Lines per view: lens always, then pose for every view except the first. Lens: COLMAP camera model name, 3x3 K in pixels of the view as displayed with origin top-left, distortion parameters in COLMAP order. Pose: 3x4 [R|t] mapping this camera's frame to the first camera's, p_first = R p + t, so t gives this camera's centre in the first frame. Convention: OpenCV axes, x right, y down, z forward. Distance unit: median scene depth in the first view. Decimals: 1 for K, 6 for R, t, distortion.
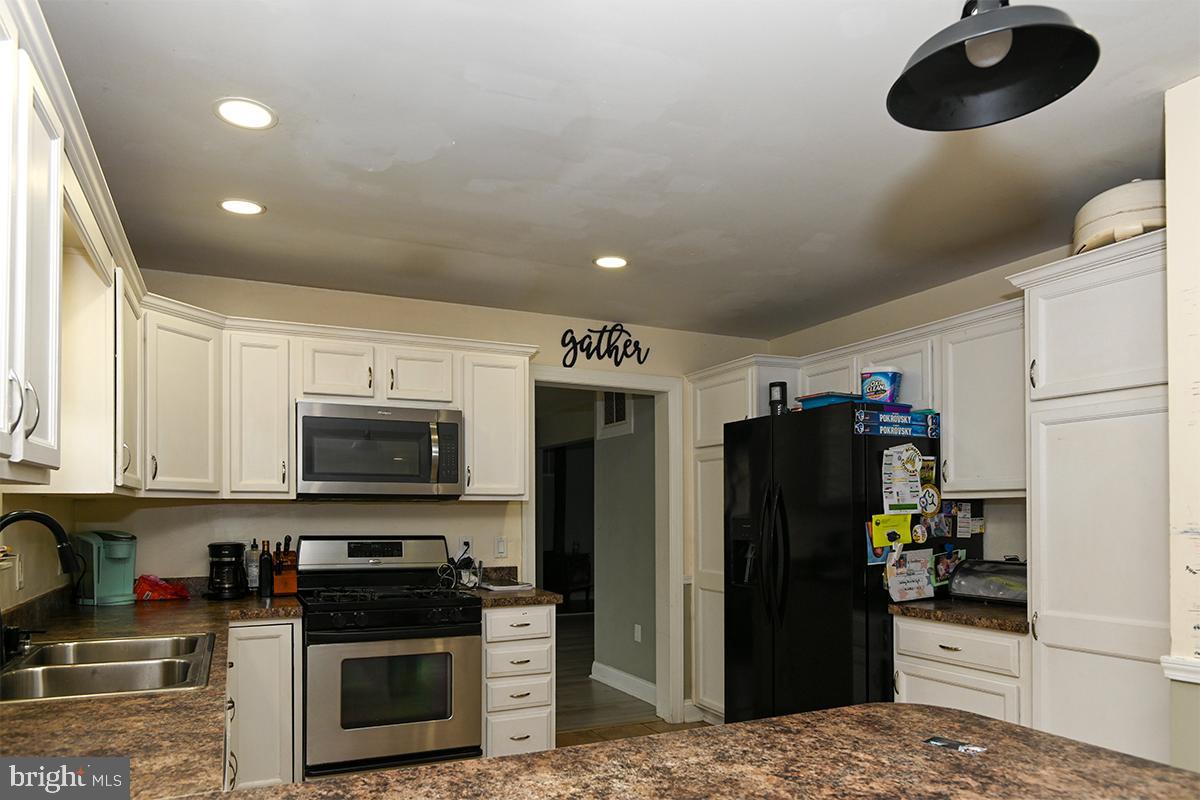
lens RADIAL K [[758.1, 0, 586.0], [0, 758.1, 502.1], [0, 0, 1]] dist [-0.014698, -0.000167]
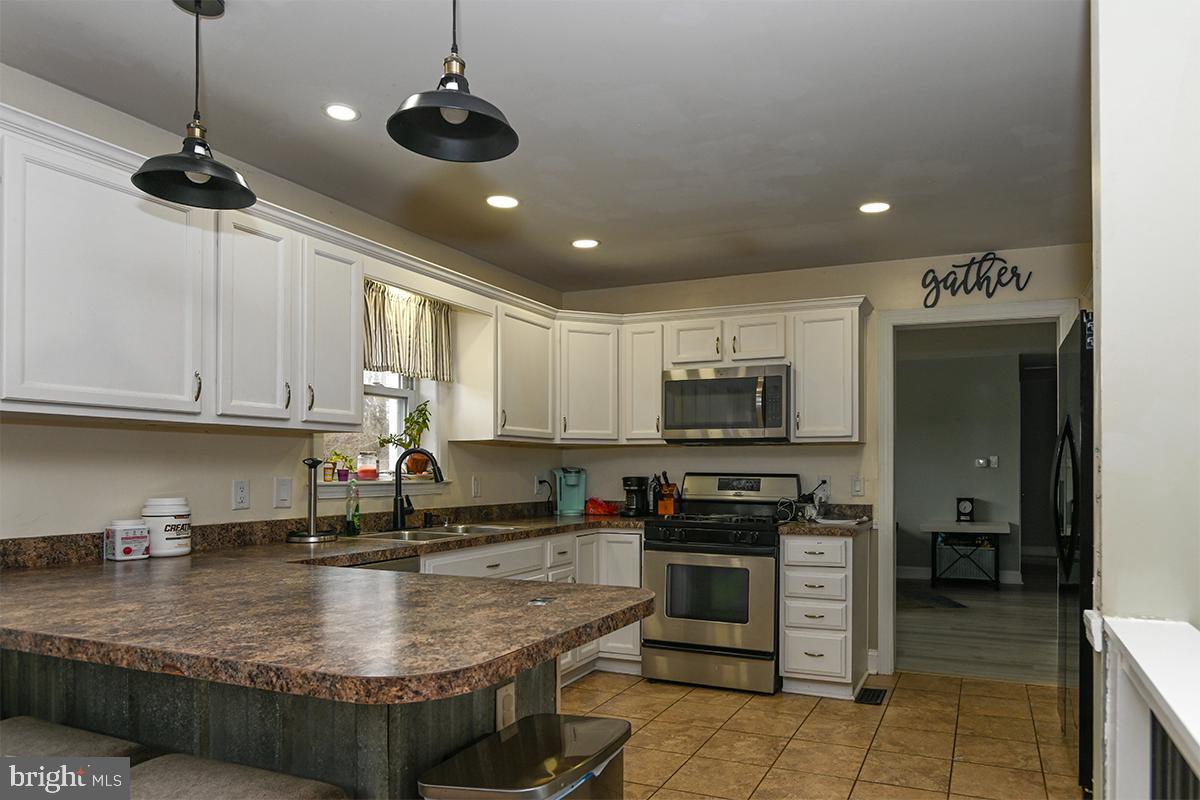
lens RADIAL K [[758.1, 0, 678.1], [0, 758.1, 457.6], [0, 0, 1]] dist [-0.014698, -0.000167]
pose [[0.691163, -0.009794, -0.722632, 0.566092], [0.008962, 0.999947, -0.004981, 0.025859], [0.722643, -0.003033, 0.691214, 0.087957]]
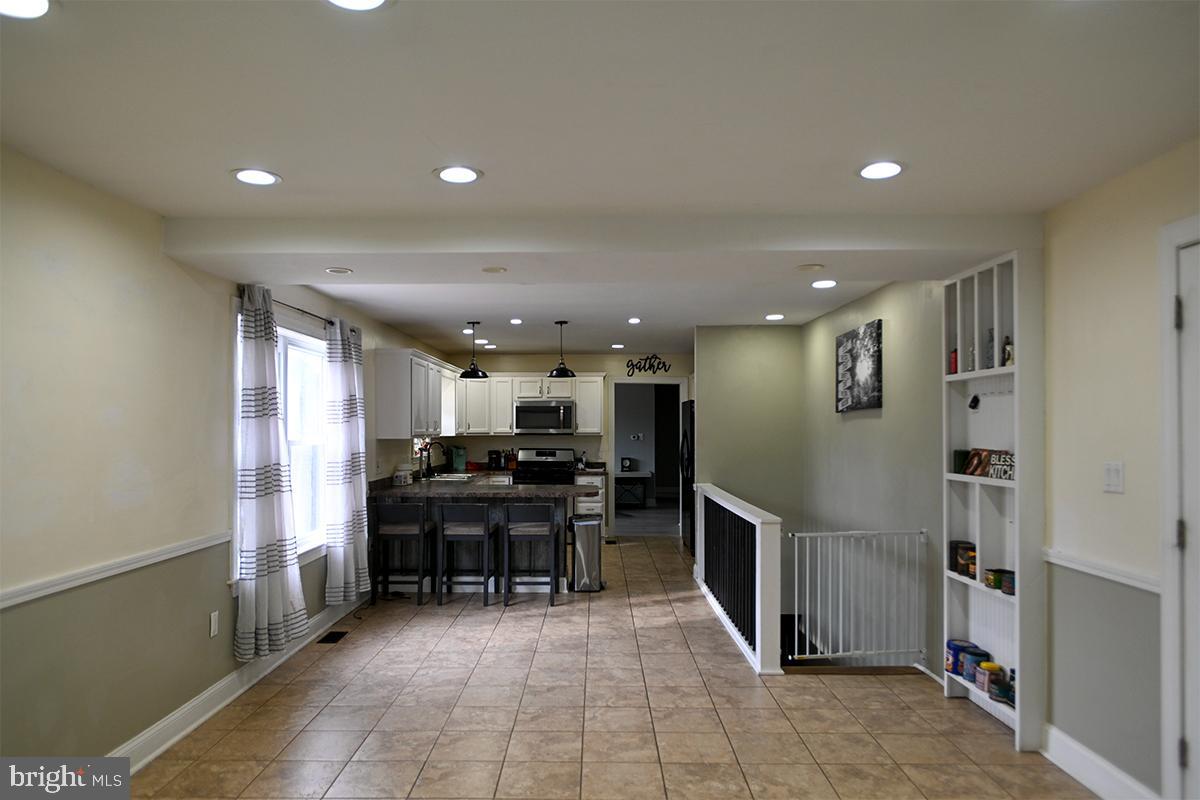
lens RADIAL K [[758.1, 0, 597.5], [0, 758.1, 406.3], [0, 0, 1]] dist [-0.014698, -0.000167]
pose [[0.910915, -0.010979, -0.412447, 1.015837], [0.004691, 0.999857, -0.016255, -0.060900], [0.412567, 0.012872, 0.910836, -1.381667]]
